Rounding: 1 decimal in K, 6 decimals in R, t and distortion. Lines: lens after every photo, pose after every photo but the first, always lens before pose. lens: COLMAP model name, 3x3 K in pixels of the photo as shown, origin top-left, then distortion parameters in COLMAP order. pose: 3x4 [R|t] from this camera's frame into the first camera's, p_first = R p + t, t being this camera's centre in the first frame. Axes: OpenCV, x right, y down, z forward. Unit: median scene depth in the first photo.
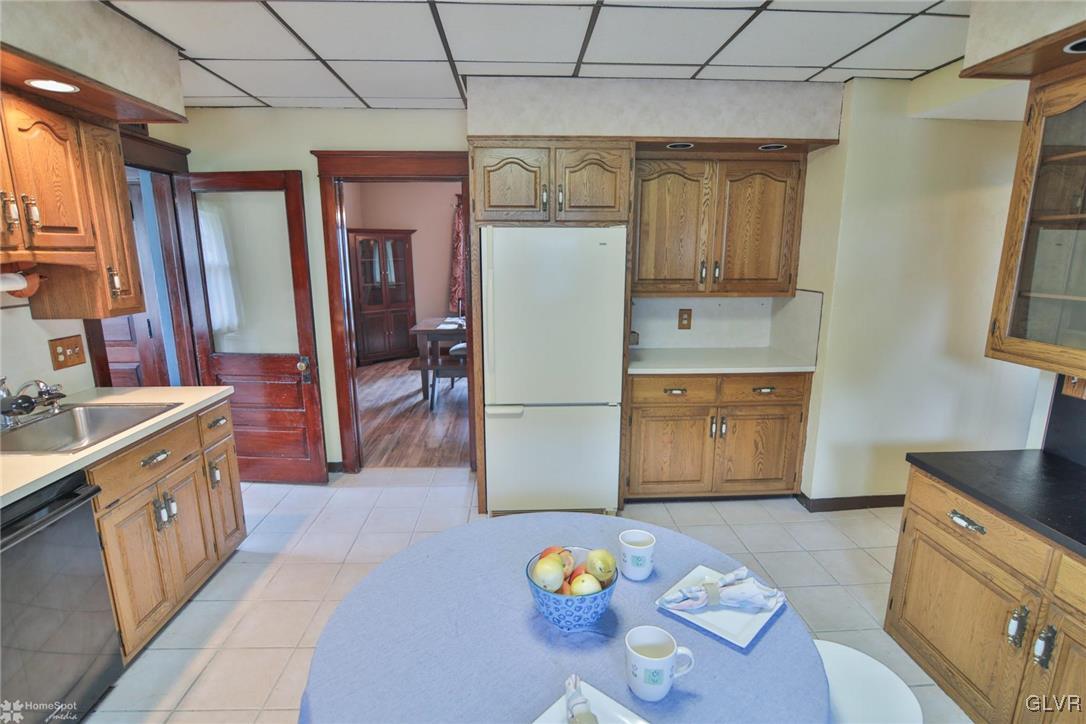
lens RADIAL K [[529.0, 0, 541.0], [0, 529.0, 369.5], [0, 0, 1]] dist [-0.019453, -0.000605]
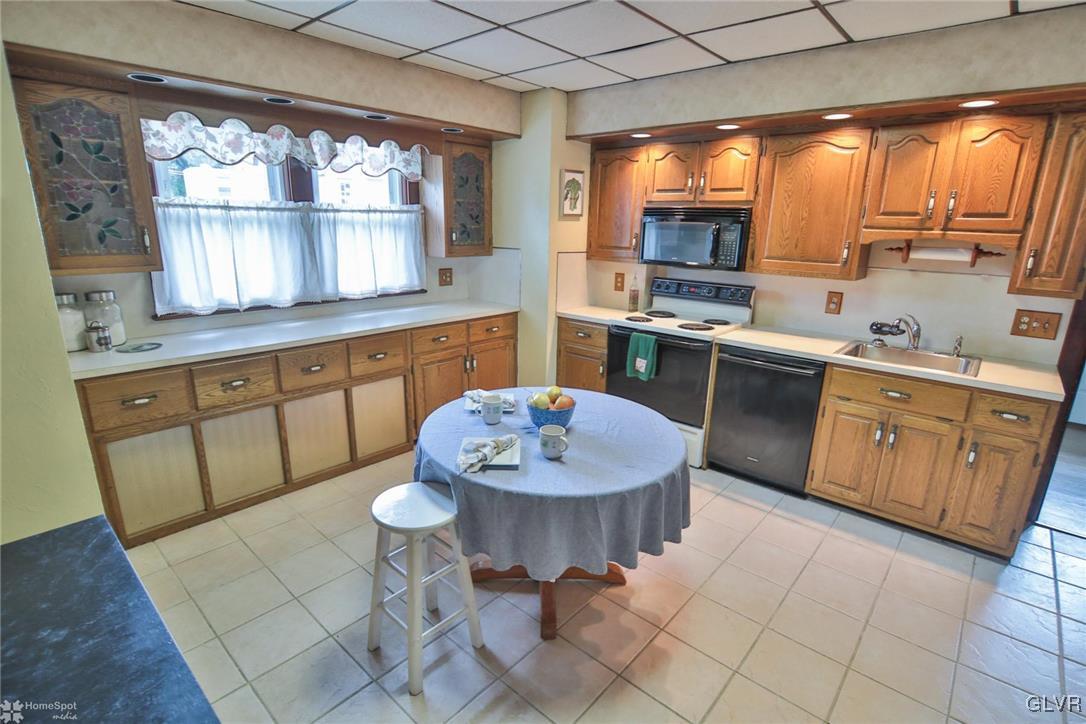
lens RADIAL K [[523.1, 0, 539.0], [0, 523.1, 368.0], [0, 0, 1]] dist [-0.016397, -0.000655]
pose [[-0.700445, 0.174193, -0.692123, 0.526512], [-0.174165, 0.898722, 0.402449, -0.174470], [0.692130, 0.402437, -0.599167, 0.797012]]
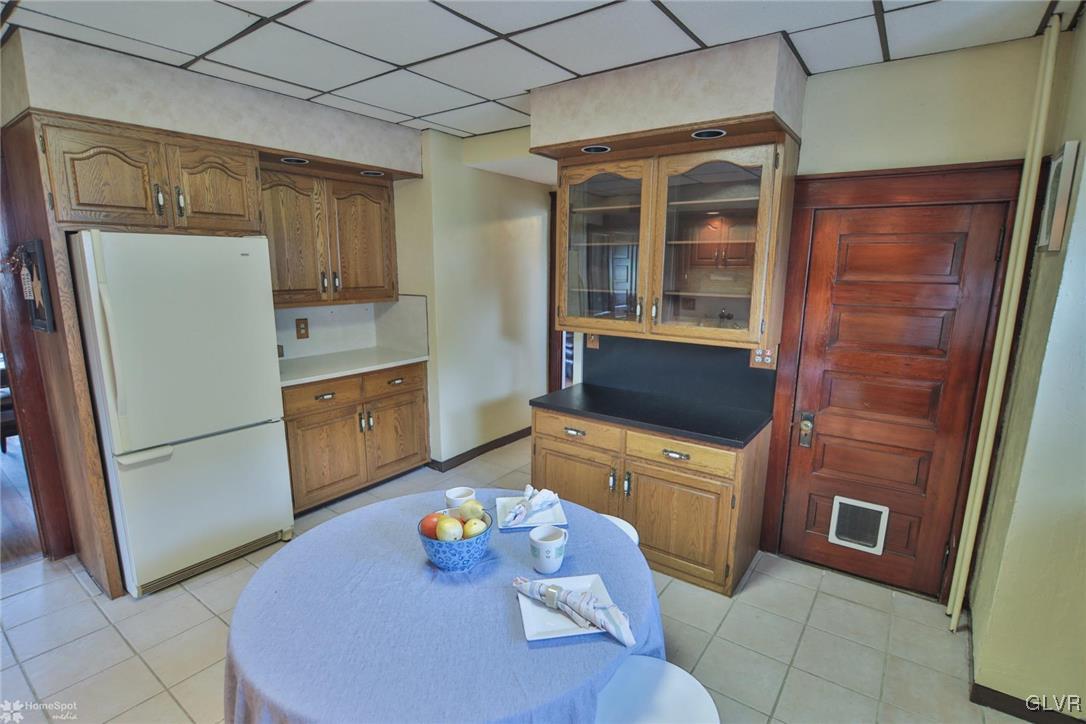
lens RADIAL K [[523.1, 0, 539.0], [0, 523.1, 368.0], [0, 0, 1]] dist [-0.016397, -0.000655]
pose [[0.630268, -0.144833, 0.762749, -0.274854], [0.158204, 0.985791, 0.056460, -0.006110], [-0.760088, 0.085085, 0.644226, 0.014618]]
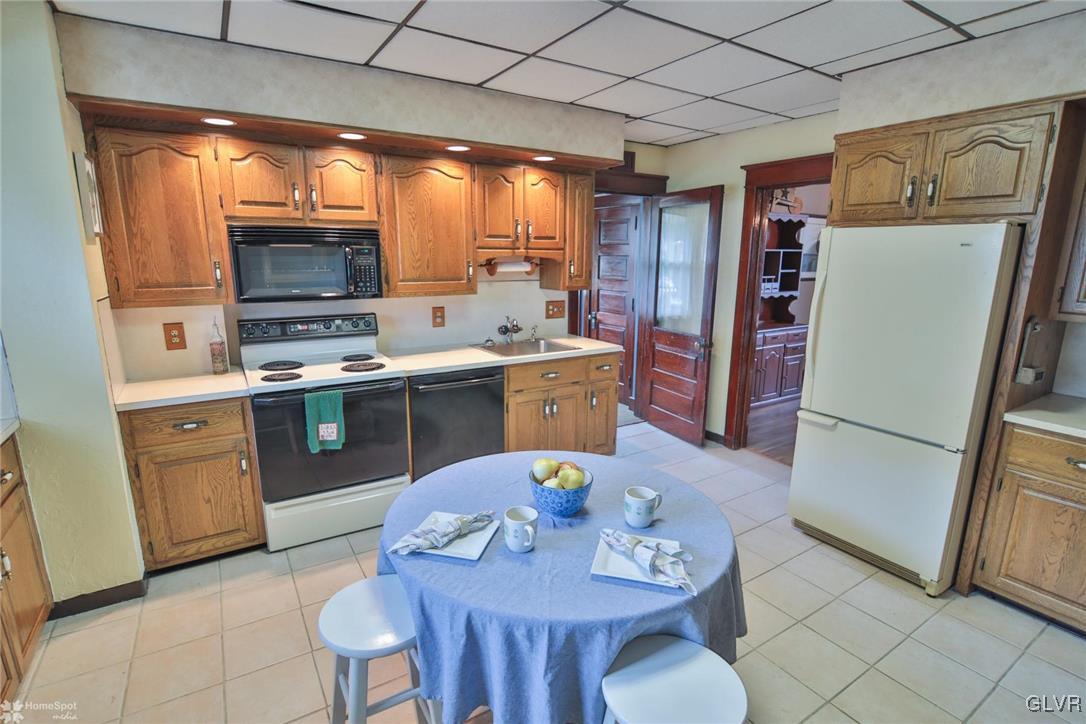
lens RADIAL K [[529.0, 0, 541.0], [0, 529.0, 369.5], [0, 0, 1]] dist [-0.019453, -0.000605]
pose [[0.493100, 0.190766, -0.848799, 0.473668], [-0.191592, 0.975521, 0.107944, -0.016669], [0.848613, 0.109396, 0.517579, 0.072325]]
